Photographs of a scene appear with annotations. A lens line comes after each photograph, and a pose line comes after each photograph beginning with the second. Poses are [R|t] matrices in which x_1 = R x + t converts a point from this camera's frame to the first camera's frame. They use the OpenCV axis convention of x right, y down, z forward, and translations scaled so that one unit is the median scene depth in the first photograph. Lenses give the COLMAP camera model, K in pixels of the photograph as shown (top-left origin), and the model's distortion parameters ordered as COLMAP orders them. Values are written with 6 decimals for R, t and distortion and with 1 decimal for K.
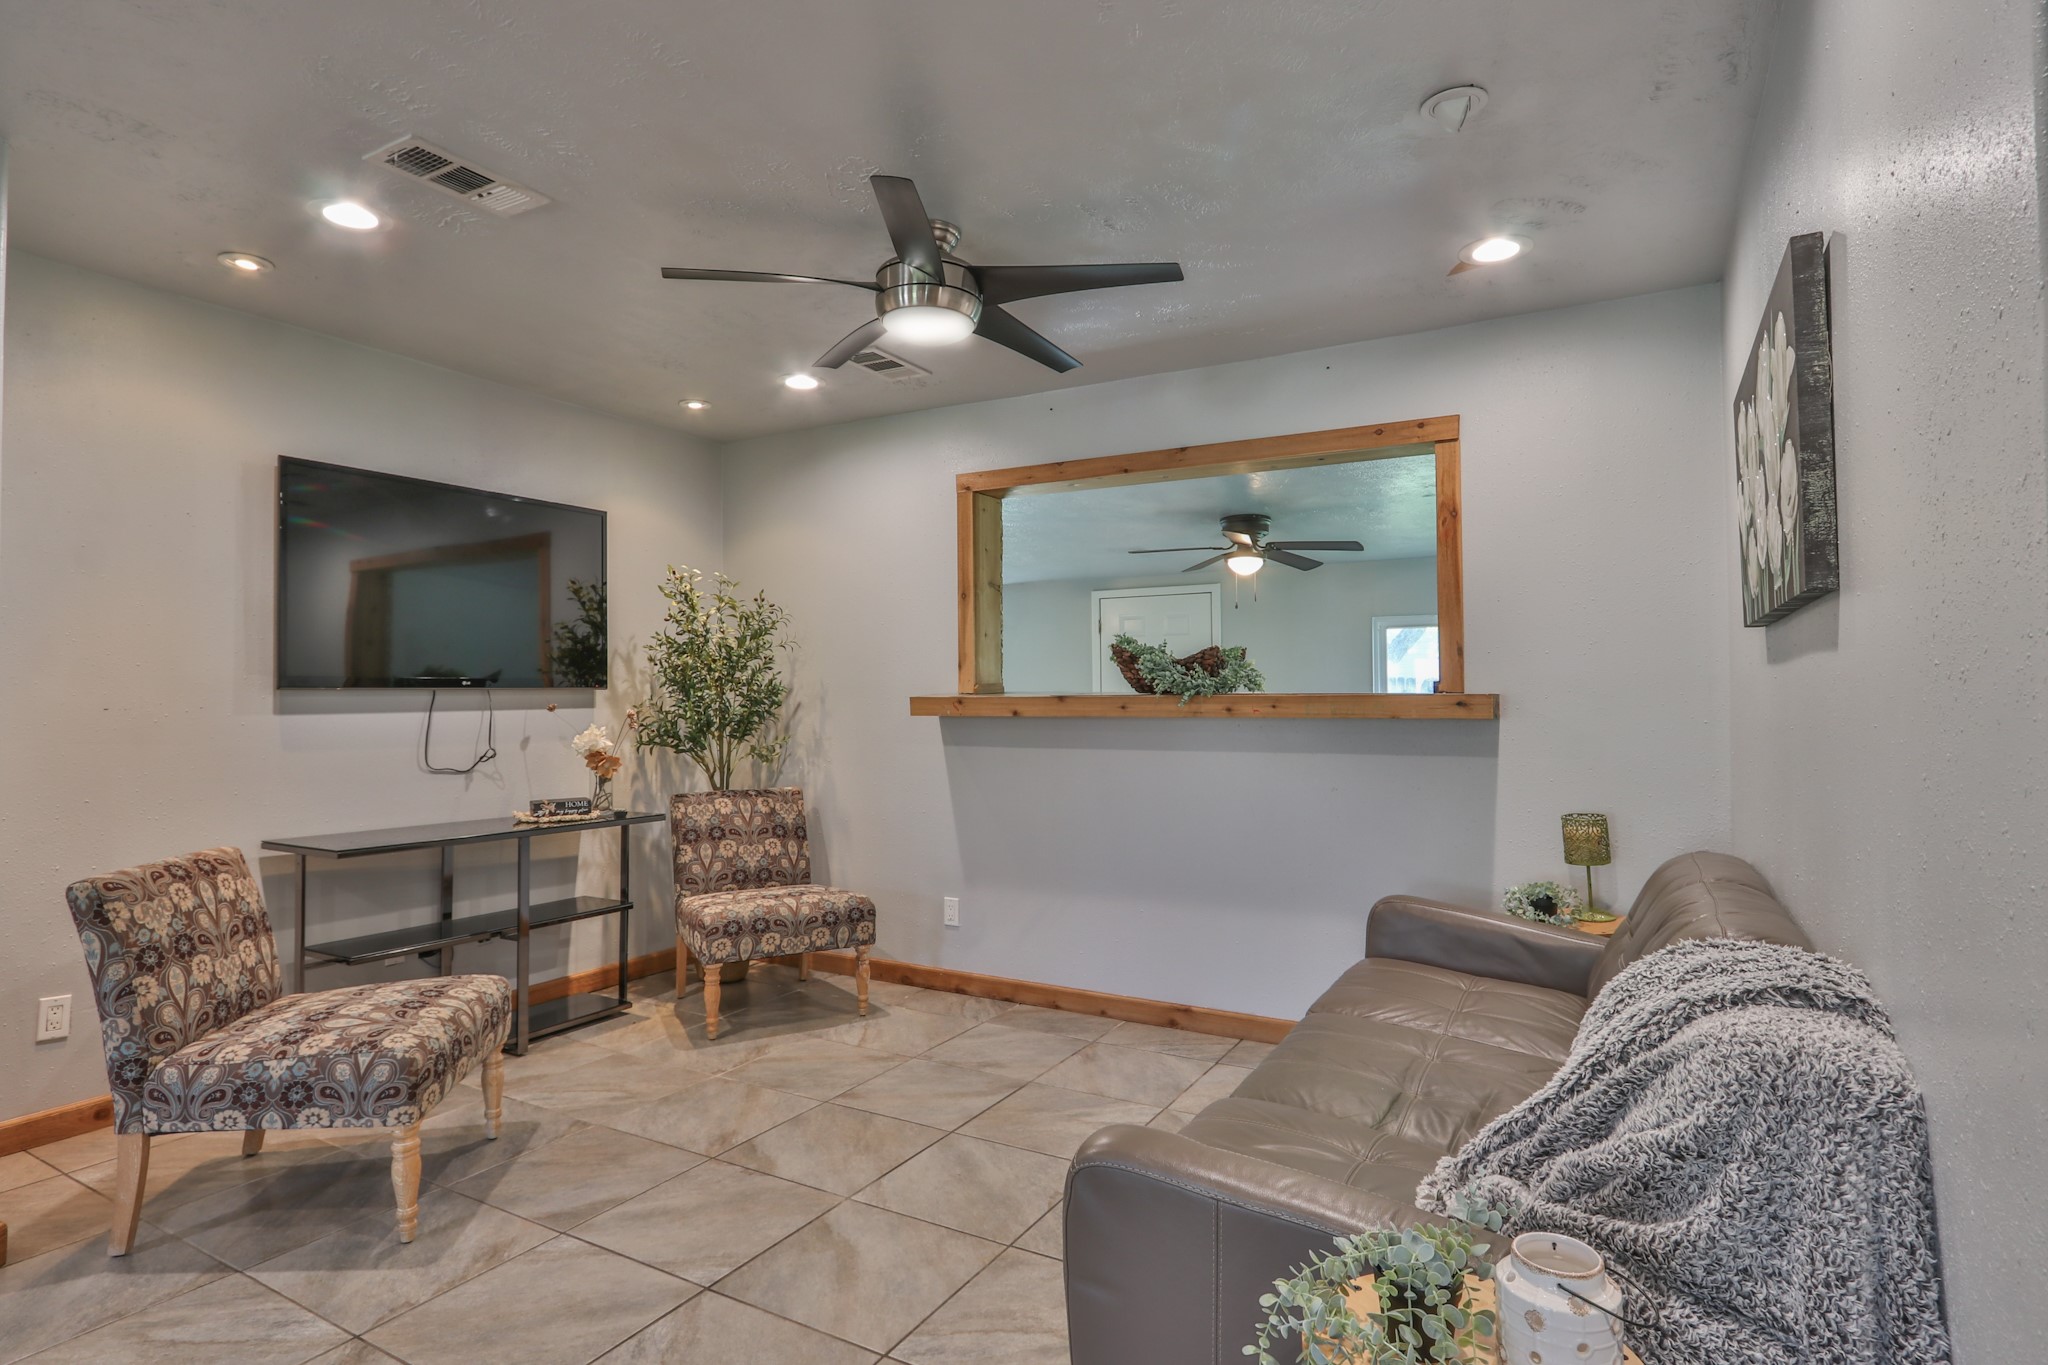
lens RADIAL K [[1066.5, 0, 1022.6], [0, 1066.5, 681.8], [0, 0, 1]] dist [-0.014681, 0.001614]
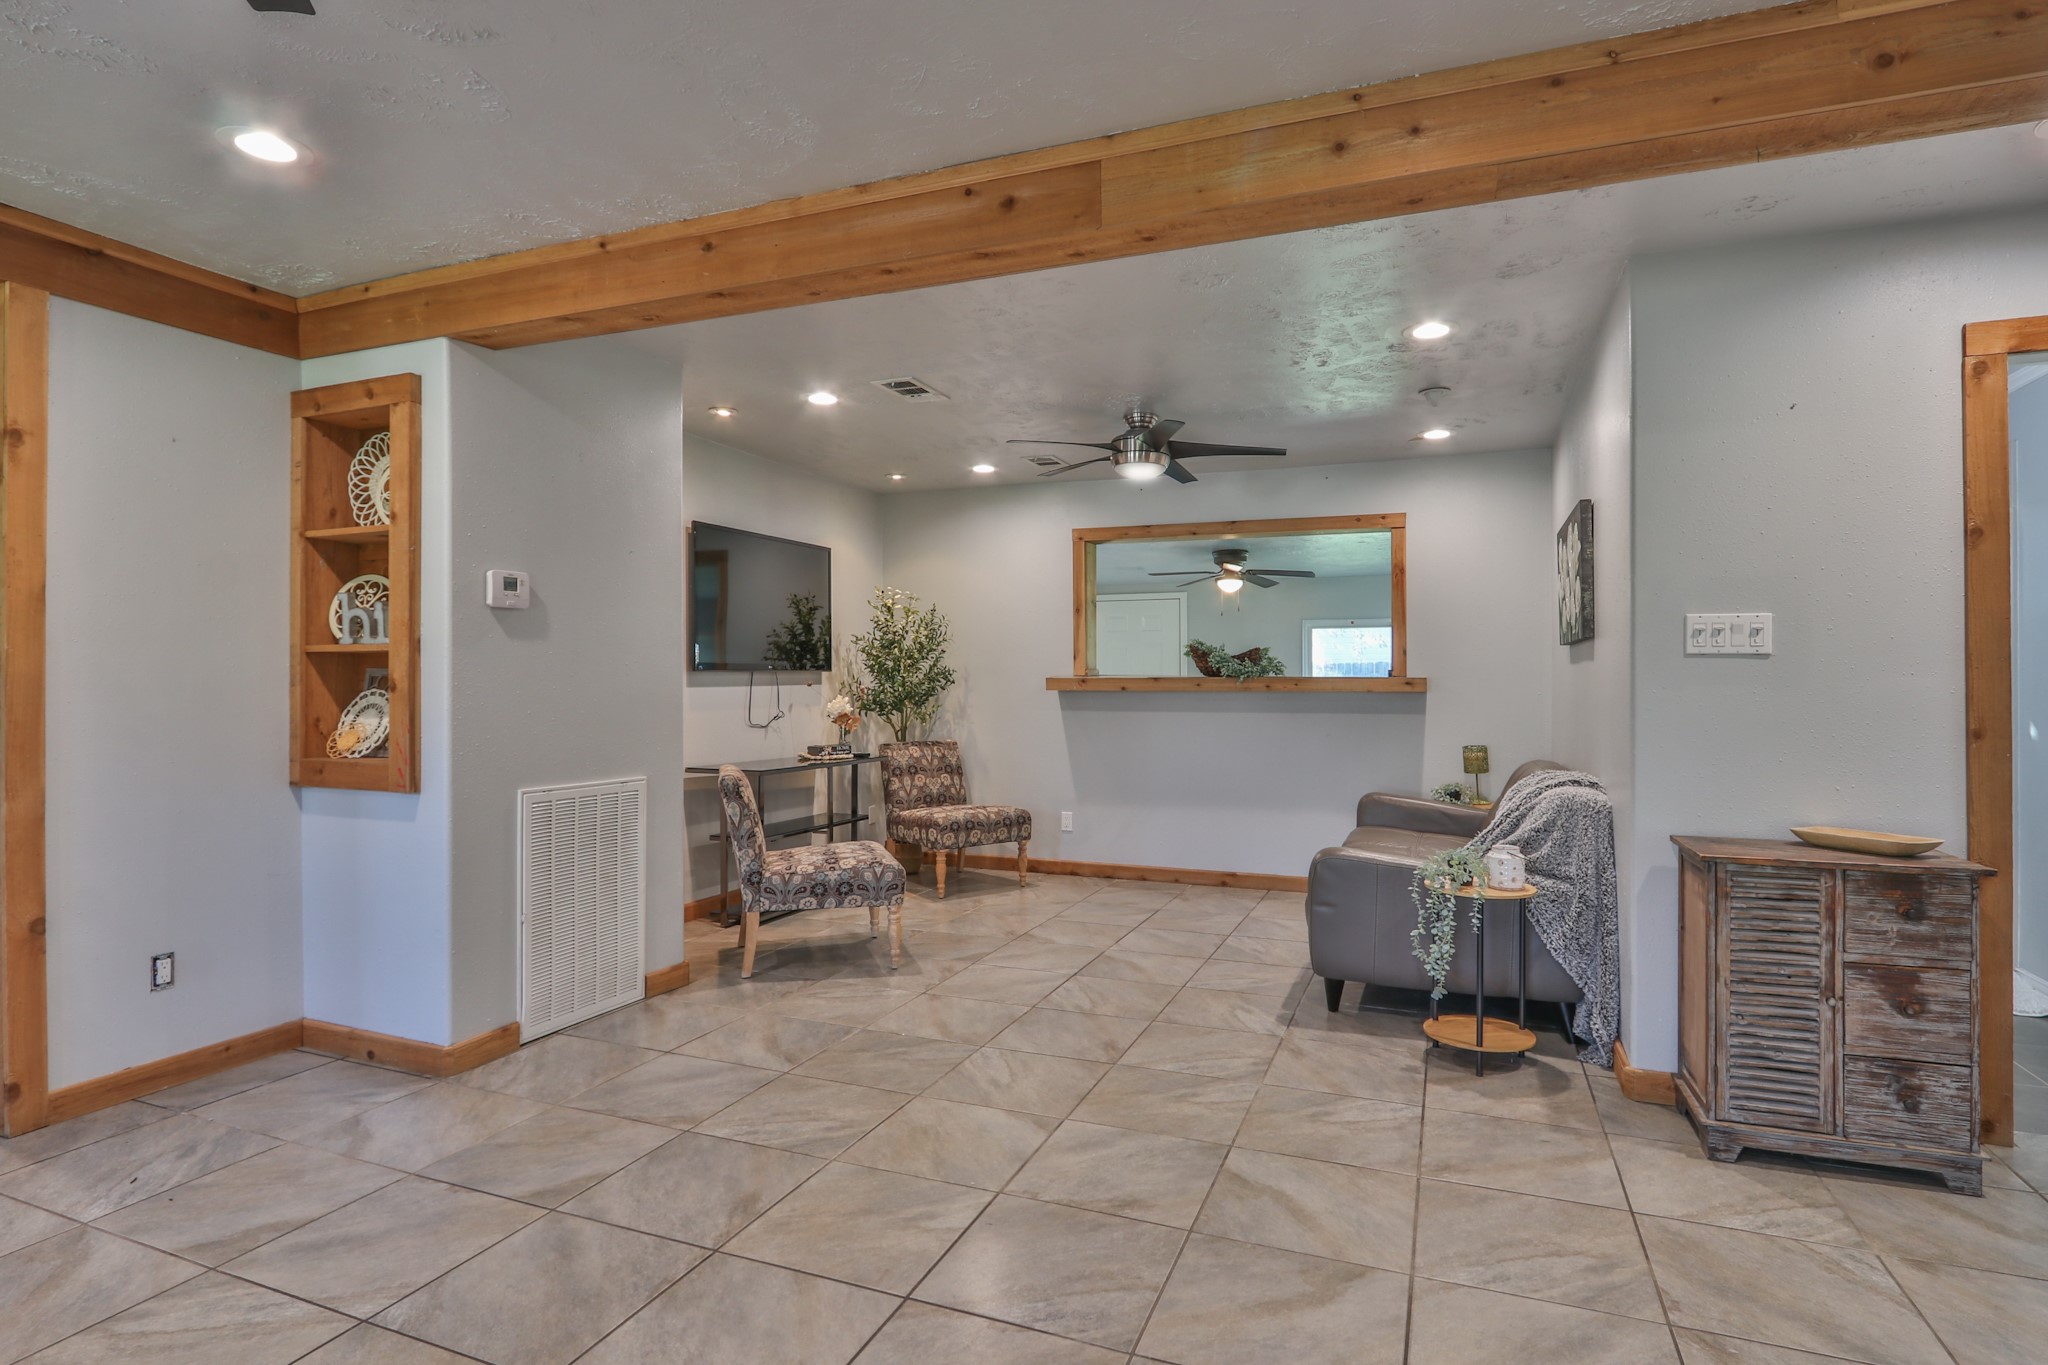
lens RADIAL K [[1066.5, 0, 1025.3], [0, 1066.5, 678.0], [0, 0, 1]] dist [-0.014681, 0.001614]
pose [[0.991200, 0.004472, 0.132299, -0.379003], [-0.006217, 0.999899, 0.012773, -0.005358], [-0.132229, -0.013483, 0.991128, -0.554821]]
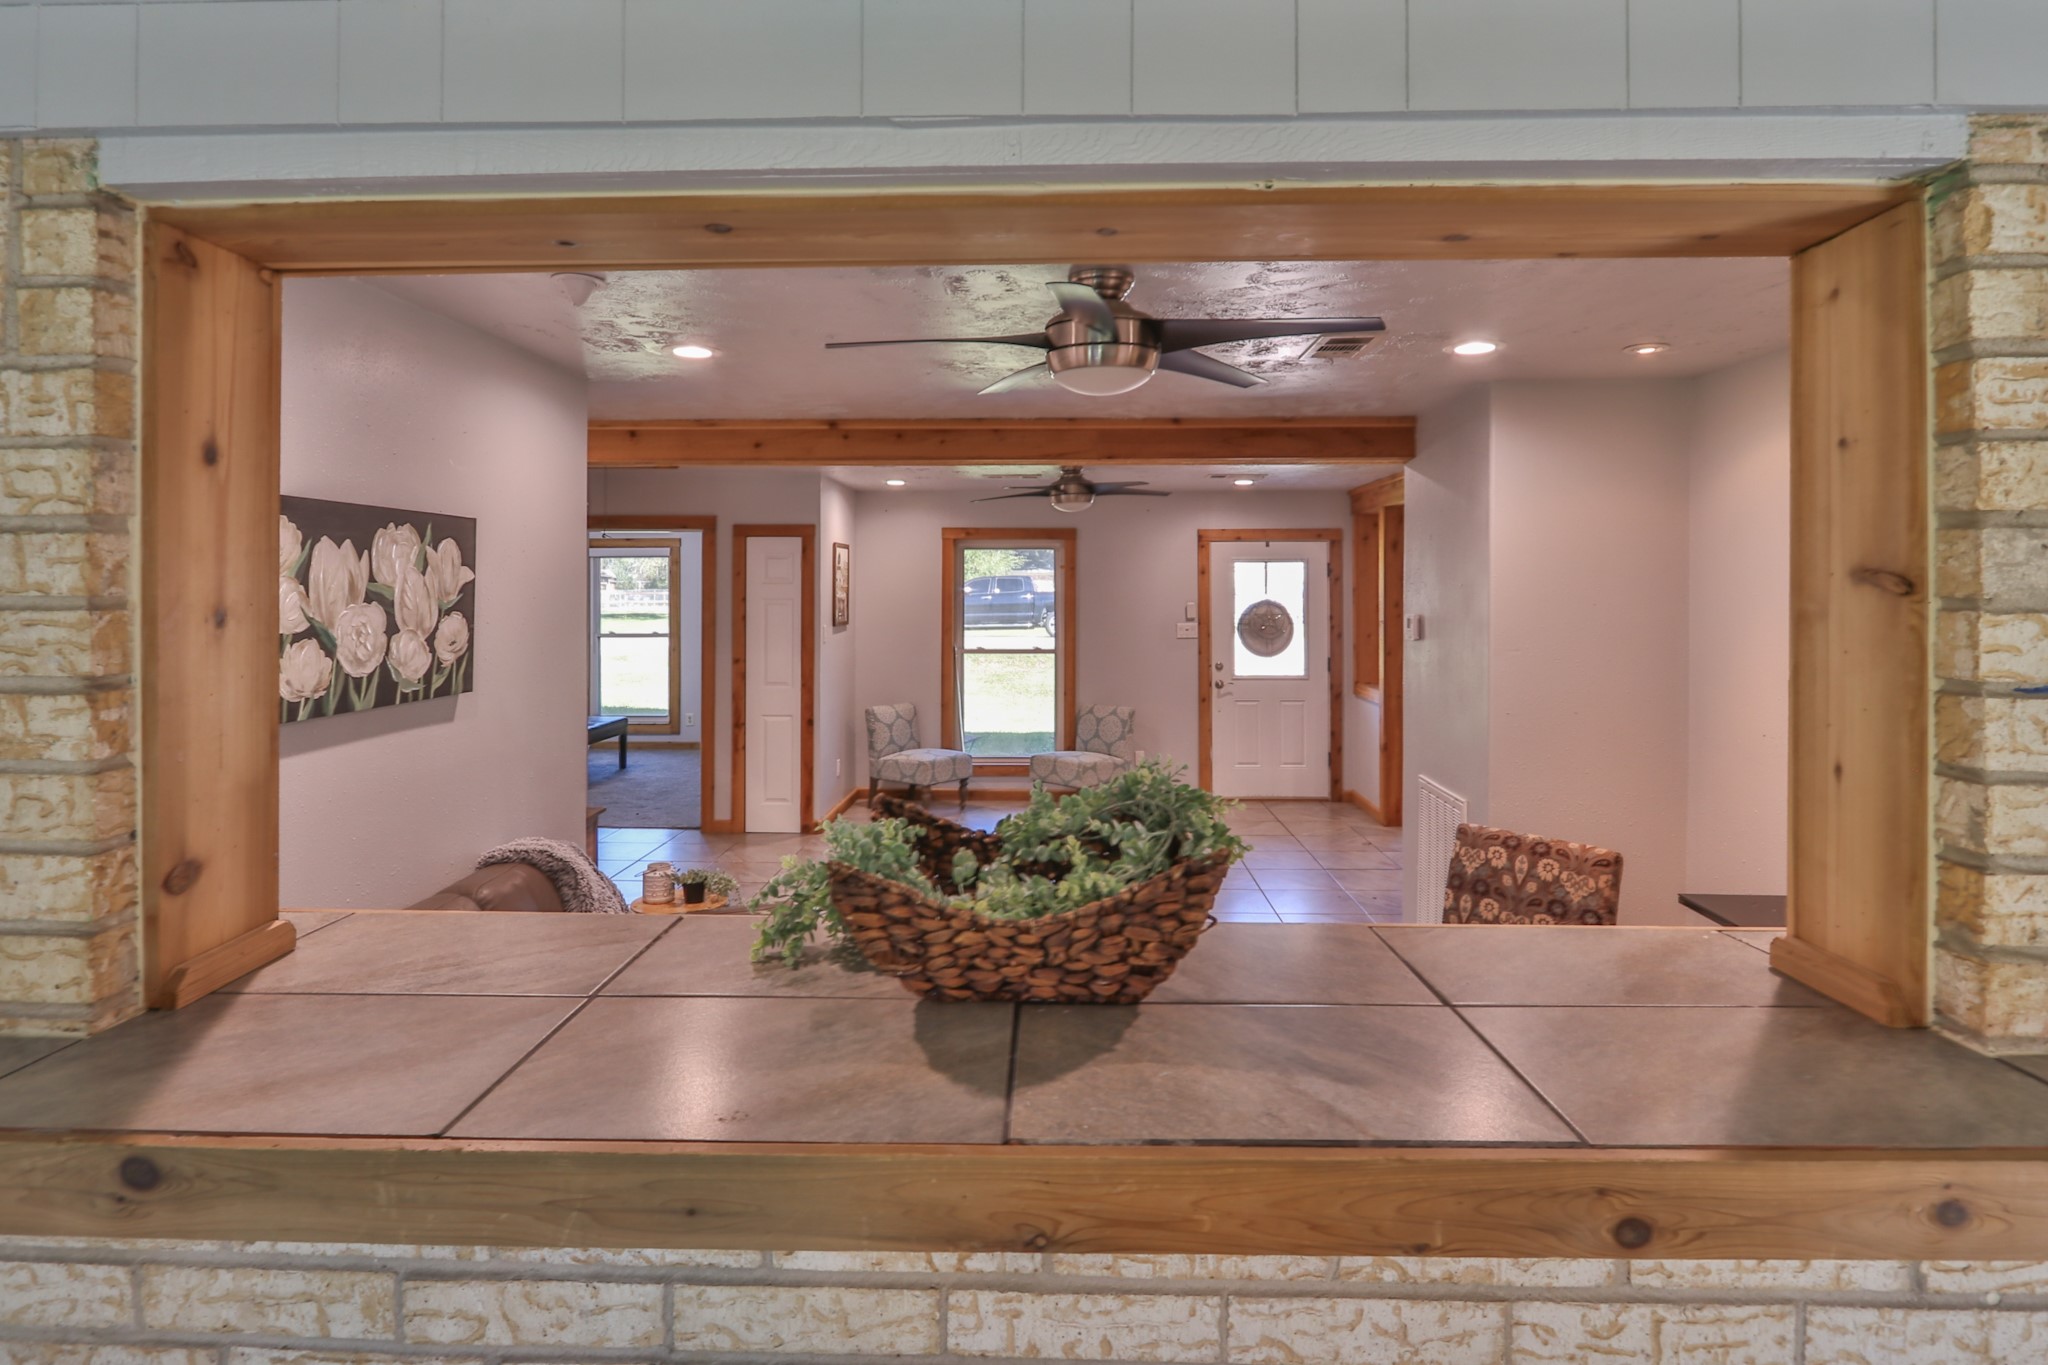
lens RADIAL K [[1066.5, 0, 1022.7], [0, 1066.5, 604.5], [0, 0, 1]] dist [-0.014681, 0.001614]
pose [[-0.891399, 0.010018, -0.453109, 0.274621], [0.008775, 0.999950, 0.004846, -0.101972], [0.453135, 0.000343, -0.891442, 1.306758]]
